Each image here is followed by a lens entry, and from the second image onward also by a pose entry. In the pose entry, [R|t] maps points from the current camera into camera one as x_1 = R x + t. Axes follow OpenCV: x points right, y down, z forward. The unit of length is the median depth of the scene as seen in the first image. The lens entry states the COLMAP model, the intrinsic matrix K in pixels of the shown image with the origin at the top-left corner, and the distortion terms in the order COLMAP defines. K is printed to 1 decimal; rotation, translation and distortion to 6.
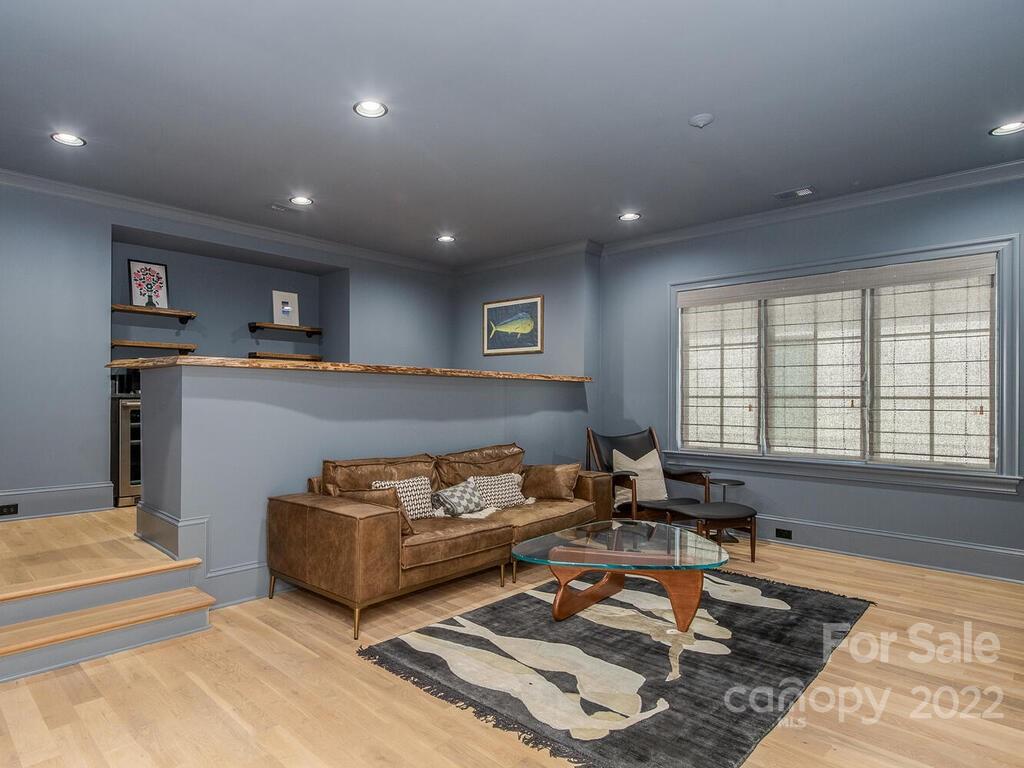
lens RADIAL K [[598.6, 0, 512.0], [0, 598.6, 384.0], [0, 0, 1]] dist [0.050767, 0.000401]
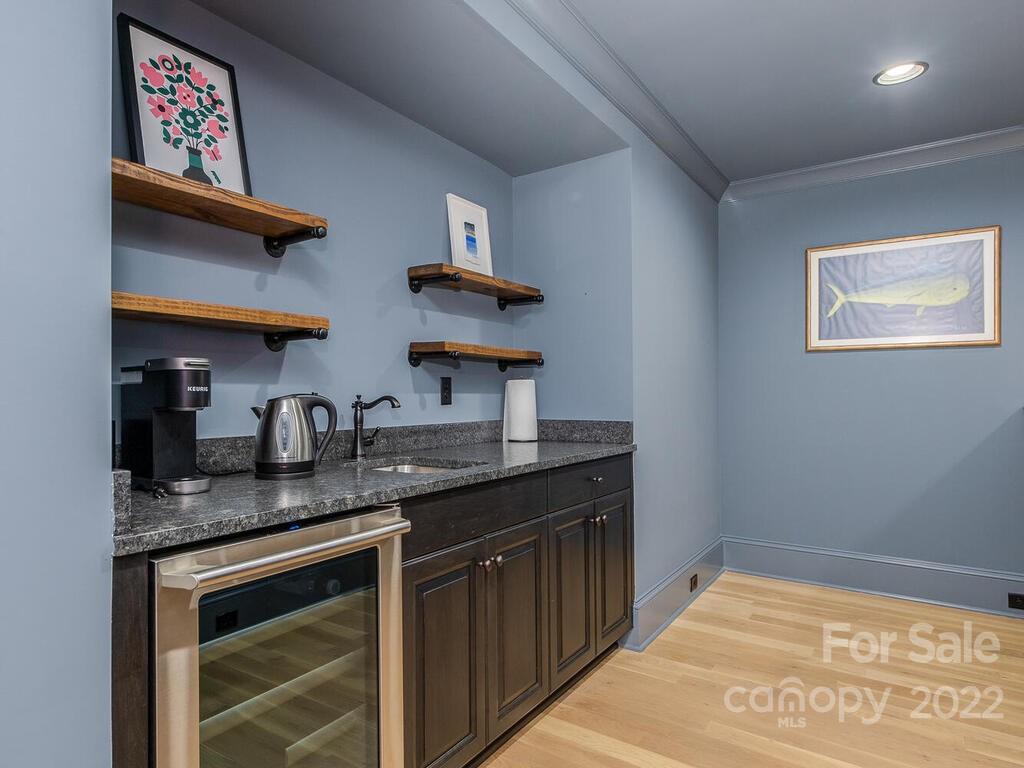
lens RADIAL K [[578.0, 0, 512.0], [0, 578.0, 384.0], [0, 0, 1]] dist [-0.004438, -0.000907]
pose [[0.985442, -0.008427, 0.169801, -0.432347], [0.007245, 0.999945, 0.007579, -0.026793], [-0.169856, -0.006238, 0.985449, 0.613591]]
